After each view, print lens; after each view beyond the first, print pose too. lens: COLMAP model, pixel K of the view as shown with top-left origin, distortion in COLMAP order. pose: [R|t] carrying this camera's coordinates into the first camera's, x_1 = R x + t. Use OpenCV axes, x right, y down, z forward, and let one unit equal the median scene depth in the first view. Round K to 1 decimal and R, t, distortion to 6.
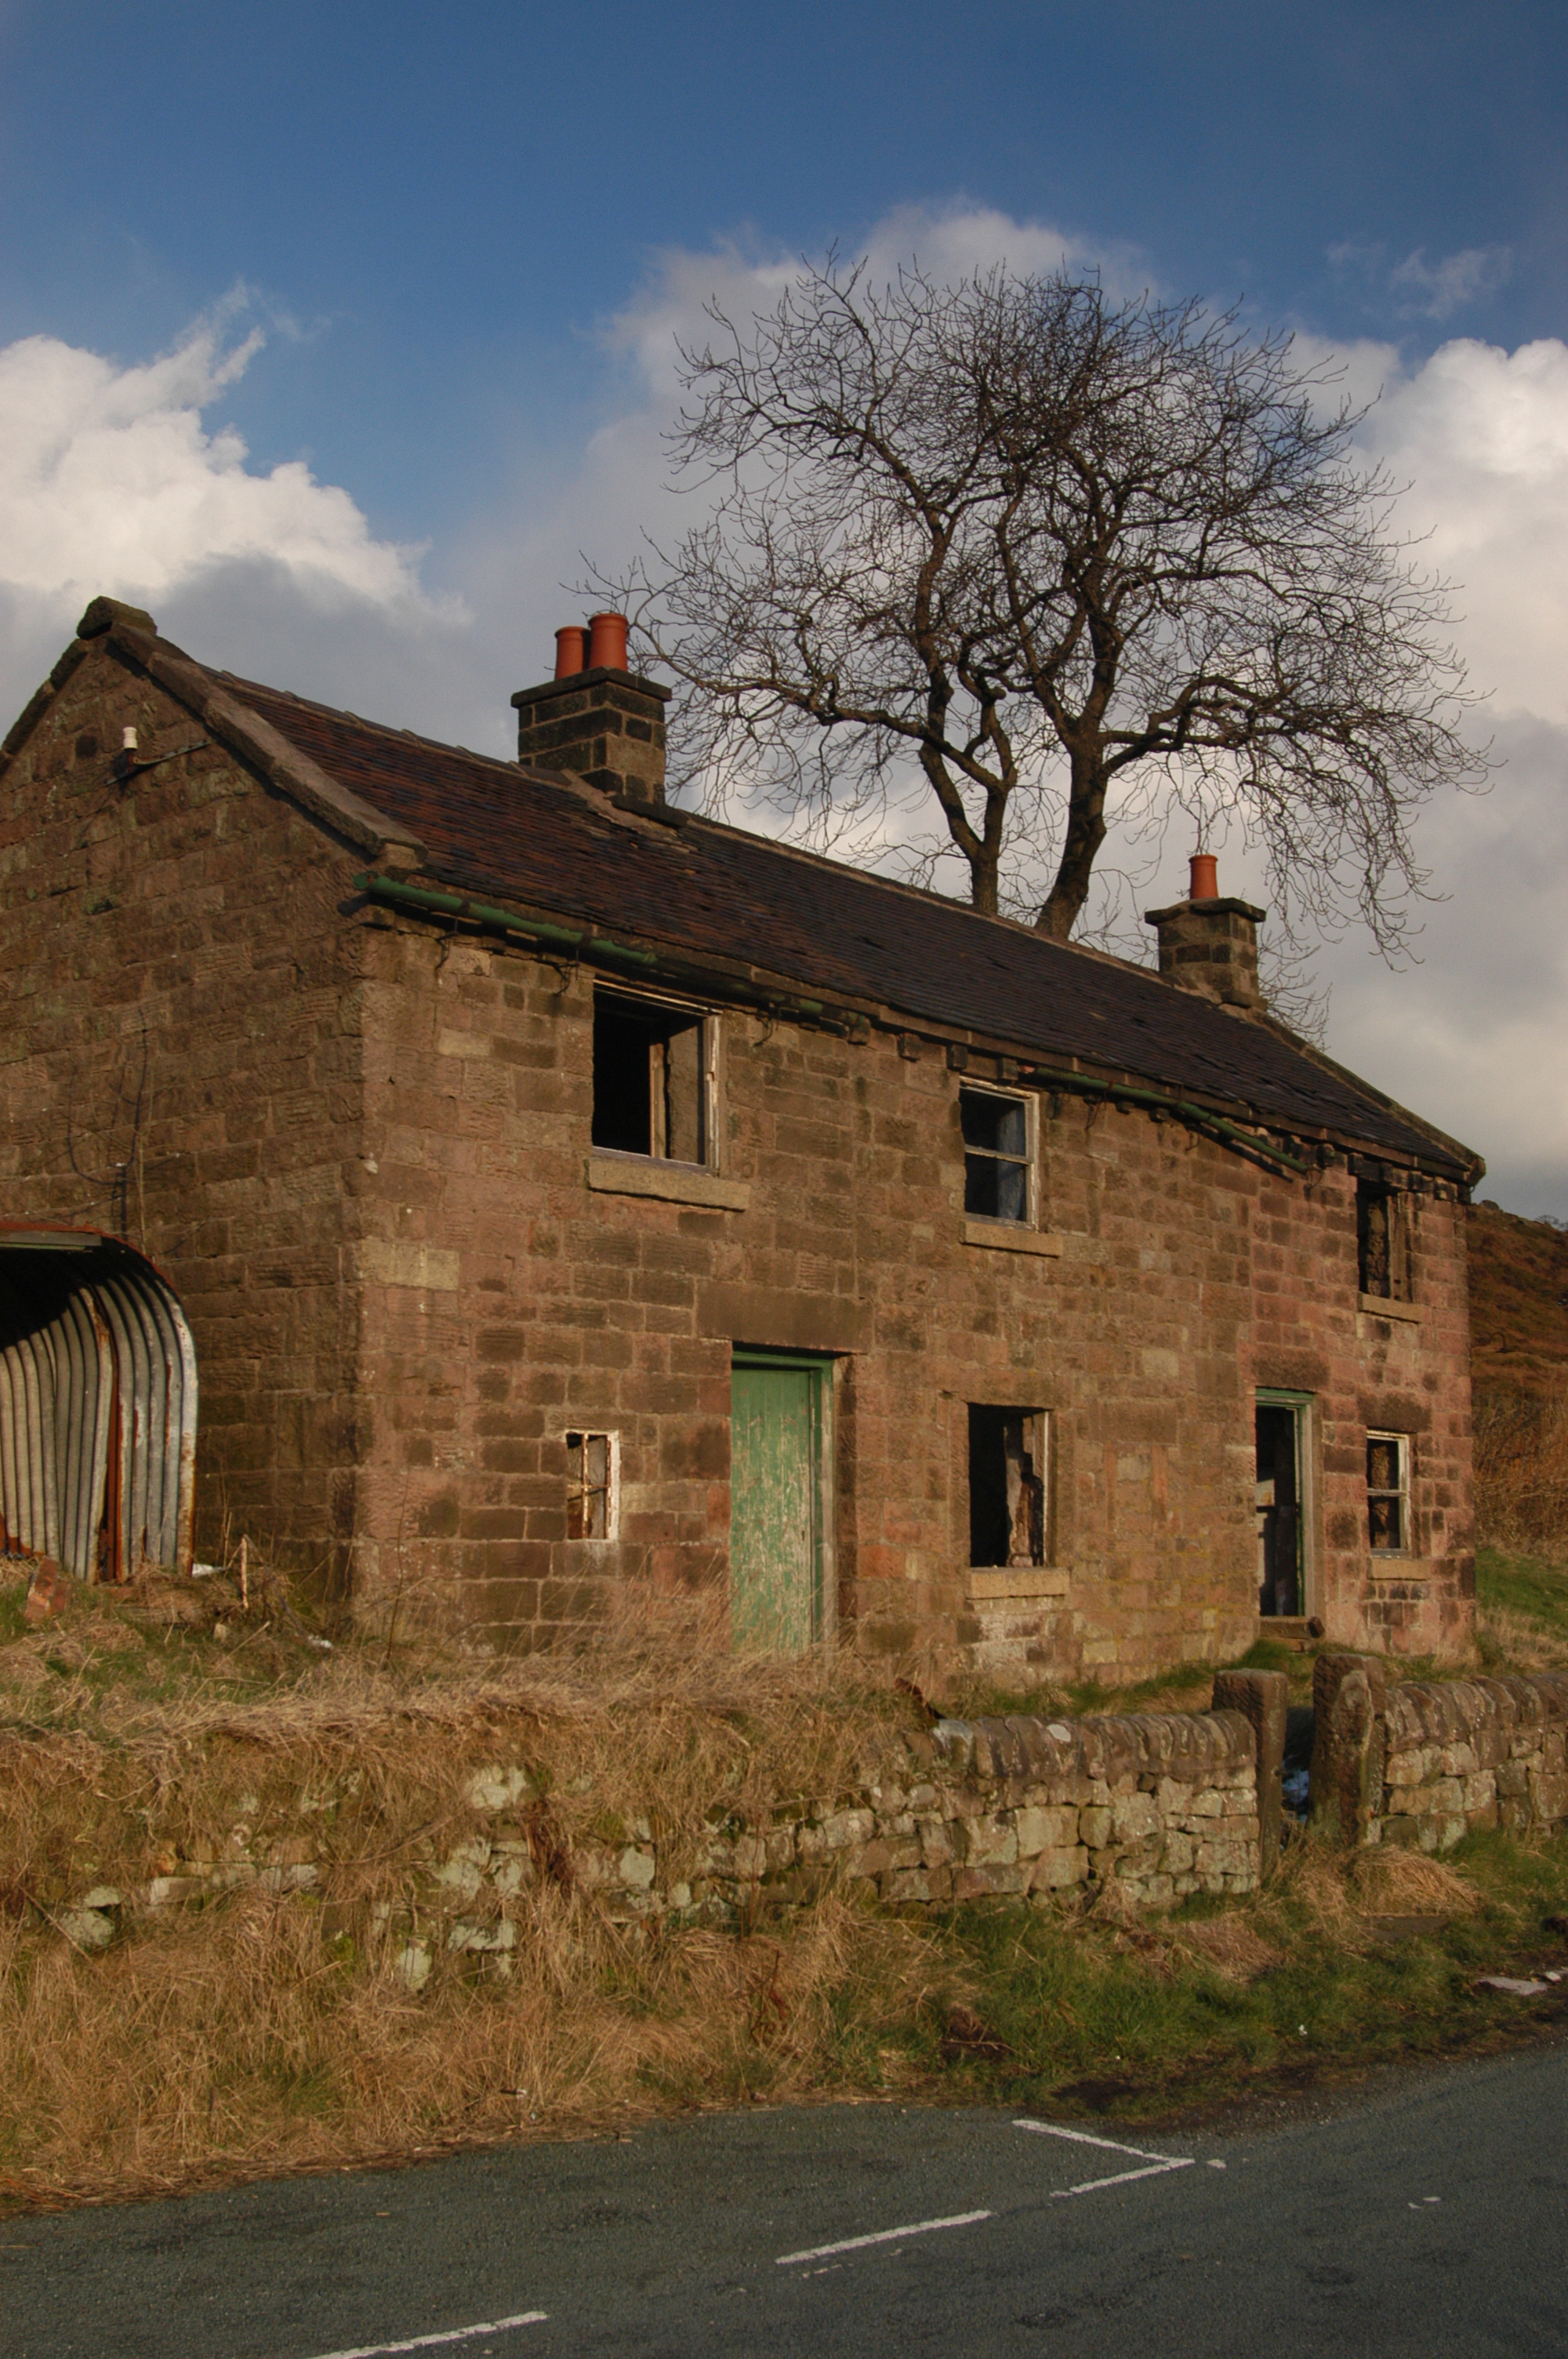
lens RADIAL K [[2448.6, 0, 784.0], [0, 2448.6, 1179.5], [0, 0, 1]] dist [-0.176169, 0.151052]
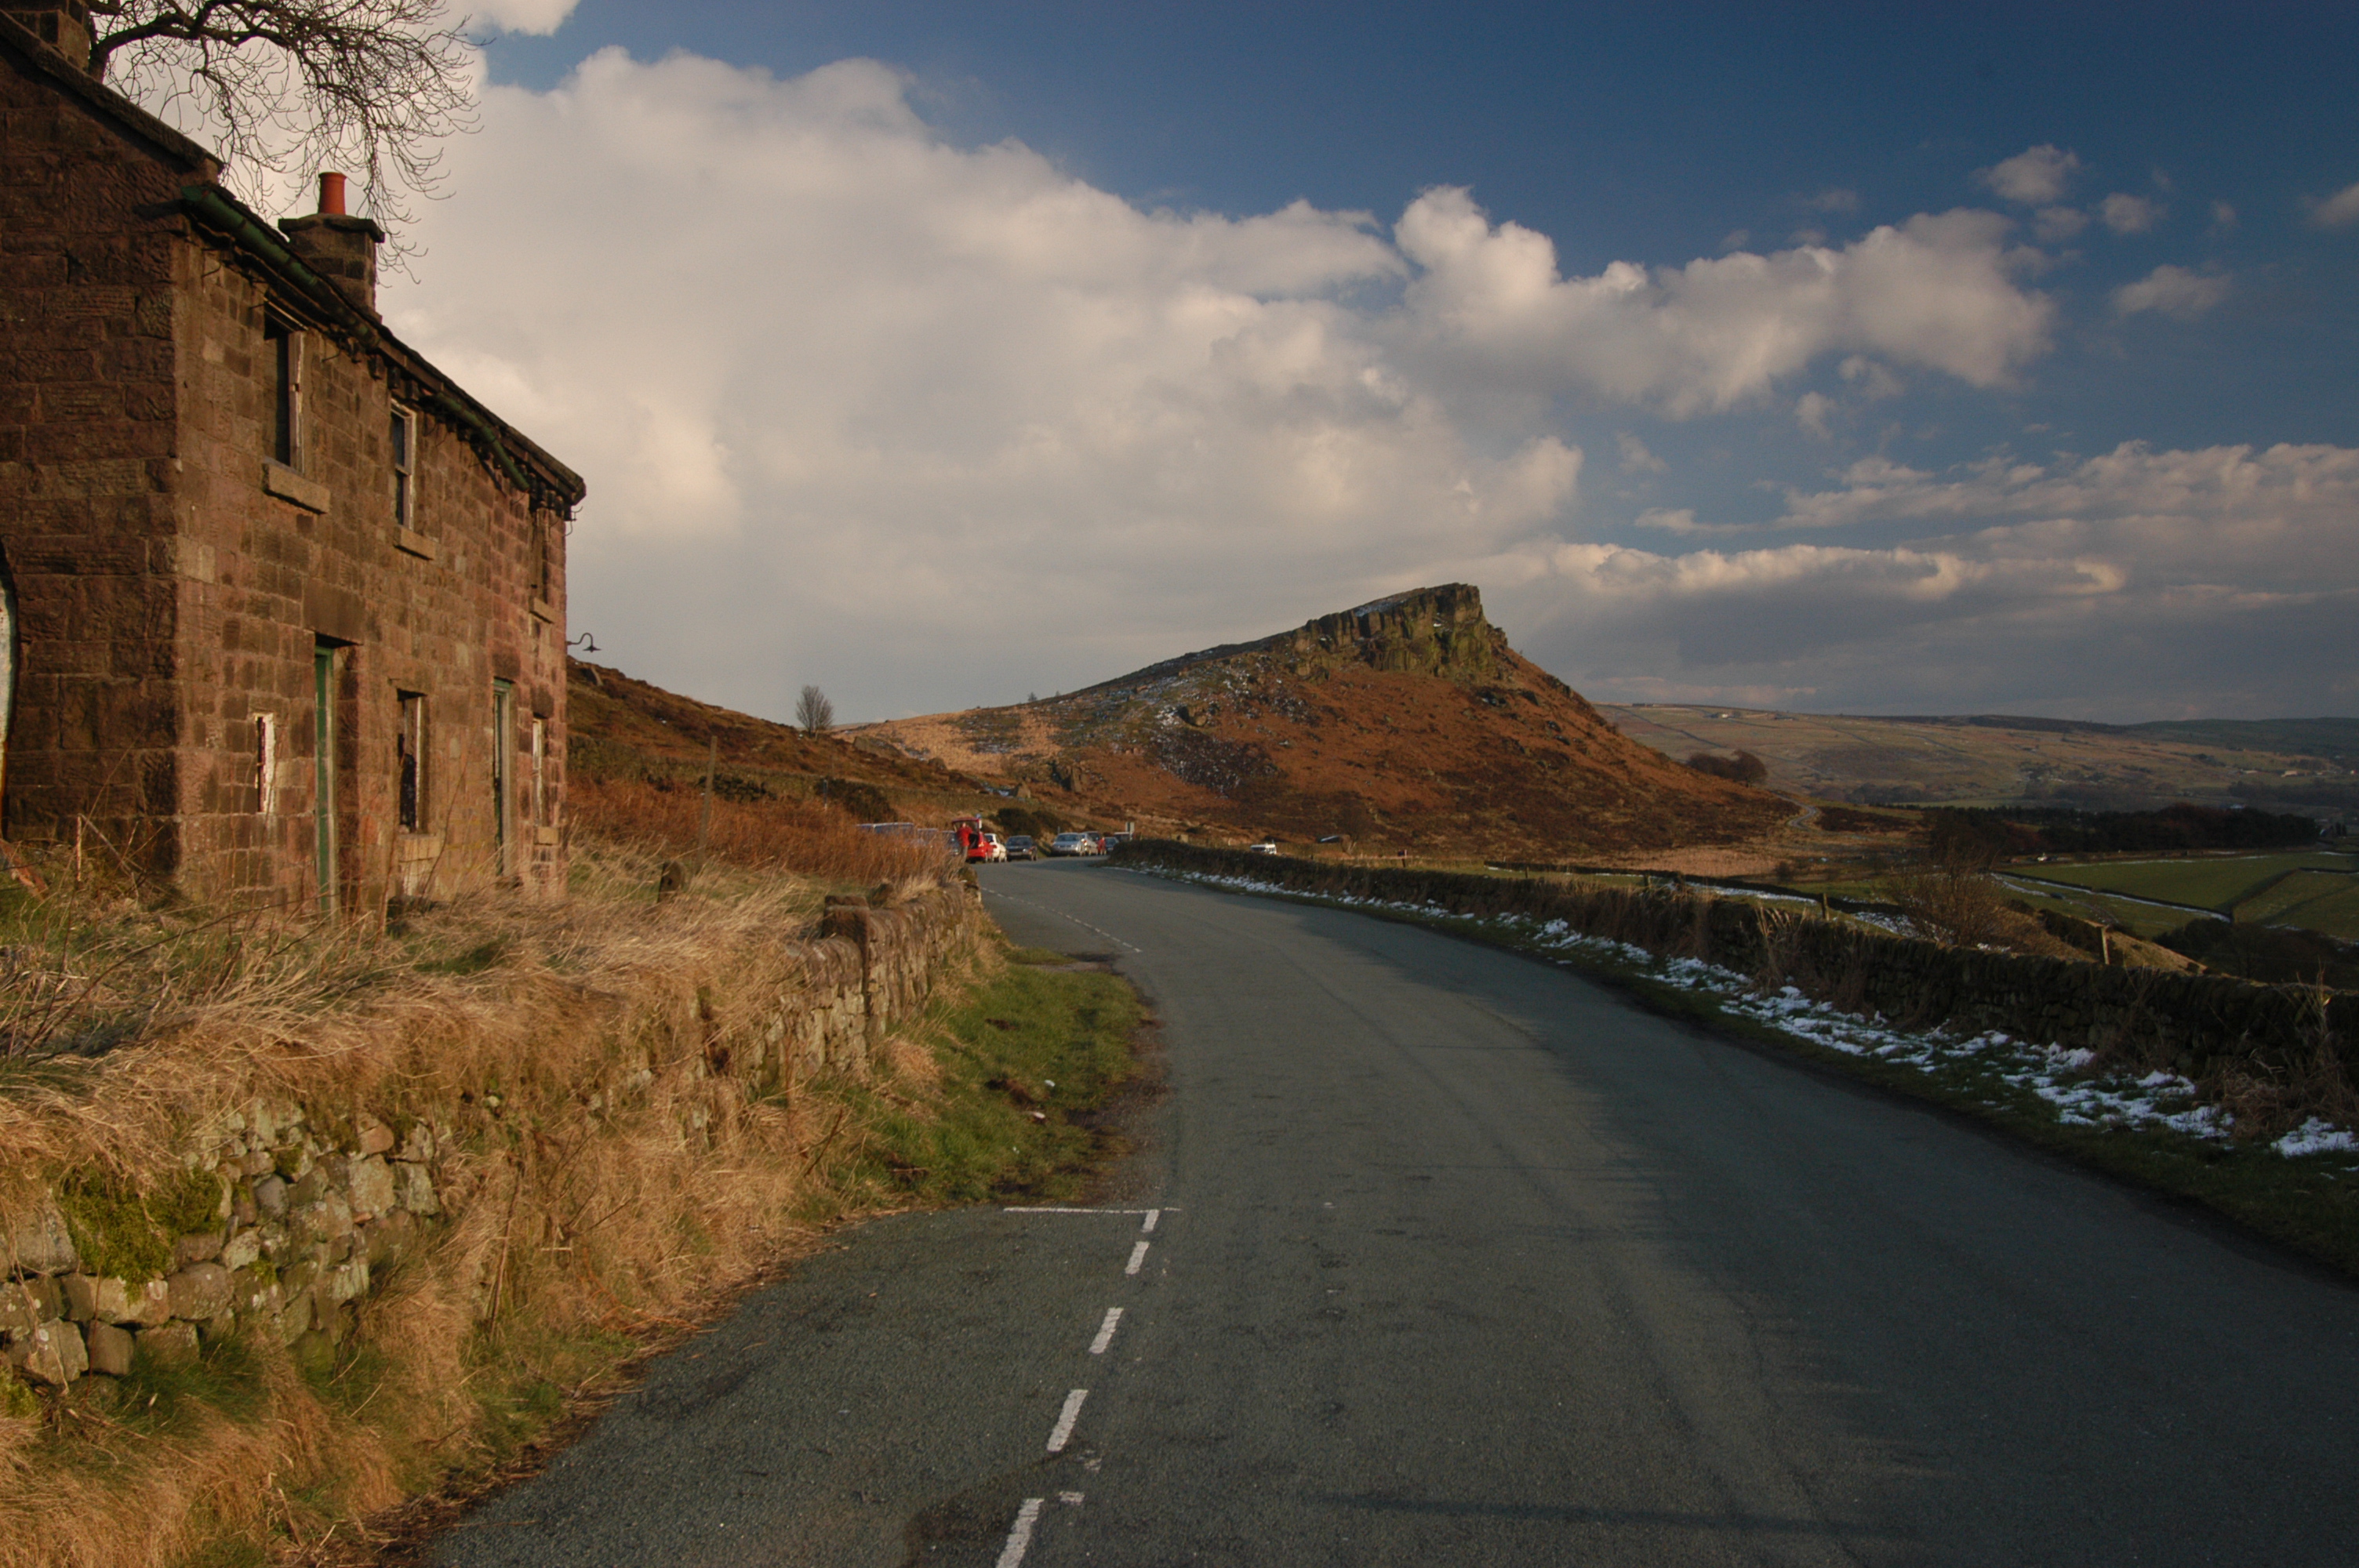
lens RADIAL K [[2448.6, 0, 1176.4], [0, 2448.6, 785.2], [0, 0, 1]] dist [-0.176169, 0.151052]
pose [[0.710164, -0.004630, 0.704021, -0.460128], [-0.091783, 0.990836, 0.099100, -0.007655], [-0.698028, -0.134994, 0.703231, -0.036877]]
